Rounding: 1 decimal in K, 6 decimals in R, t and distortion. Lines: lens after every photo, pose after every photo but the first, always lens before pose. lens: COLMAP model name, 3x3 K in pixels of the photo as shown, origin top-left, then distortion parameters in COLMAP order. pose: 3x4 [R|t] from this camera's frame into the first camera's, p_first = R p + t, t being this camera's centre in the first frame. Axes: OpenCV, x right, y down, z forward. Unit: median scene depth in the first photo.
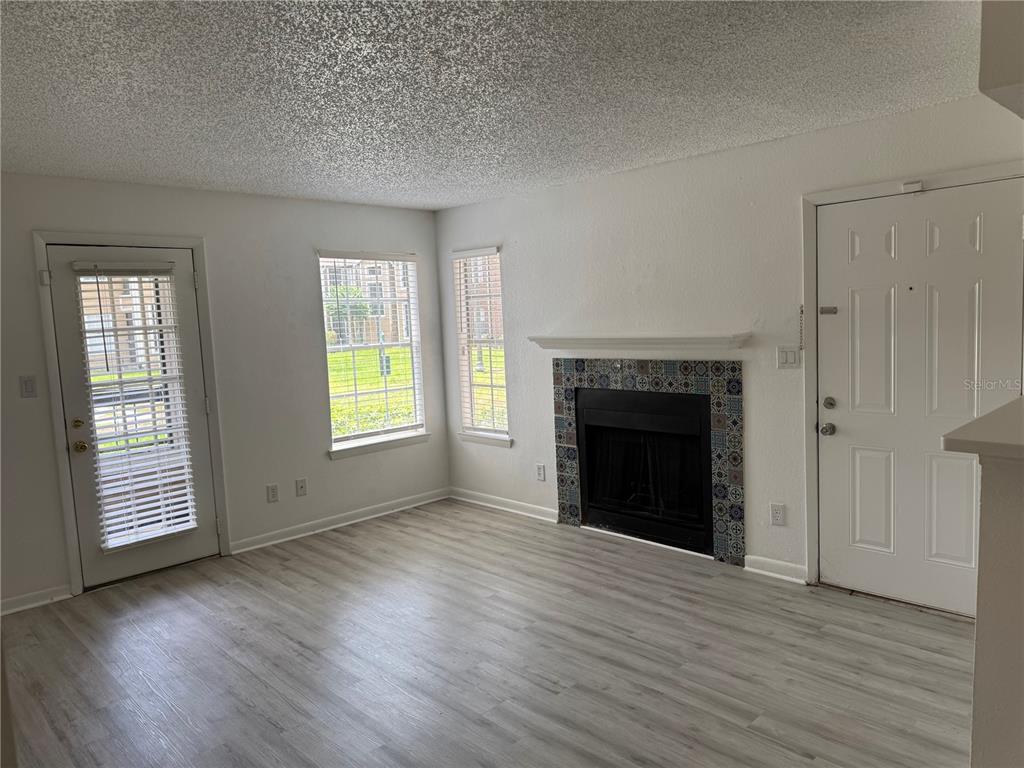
lens RADIAL K [[725.2, 0, 512.0], [0, 725.2, 384.0], [0, 0, 1]] dist [0.158748, -0.186126]
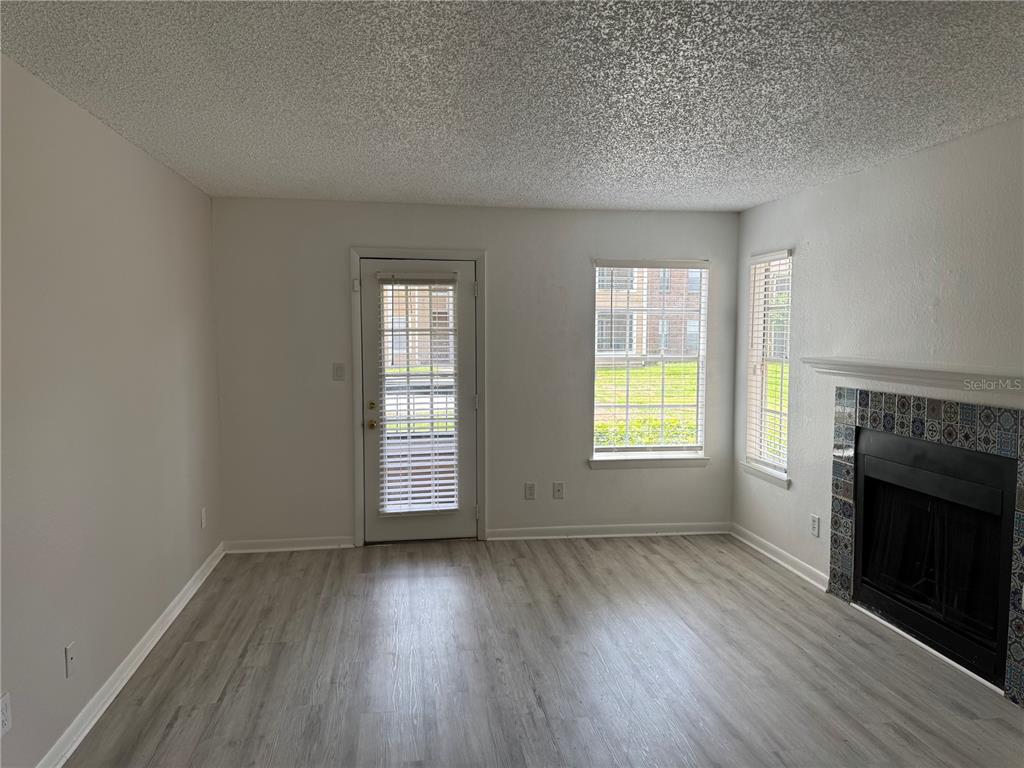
lens RADIAL K [[725.2, 0, 512.0], [0, 725.2, 384.0], [0, 0, 1]] dist [0.158748, -0.186126]
pose [[0.820992, 0.086466, -0.564354, 0.238319], [-0.093013, 0.995516, 0.017215, -0.020561], [0.563312, 0.038359, 0.825353, 0.130278]]
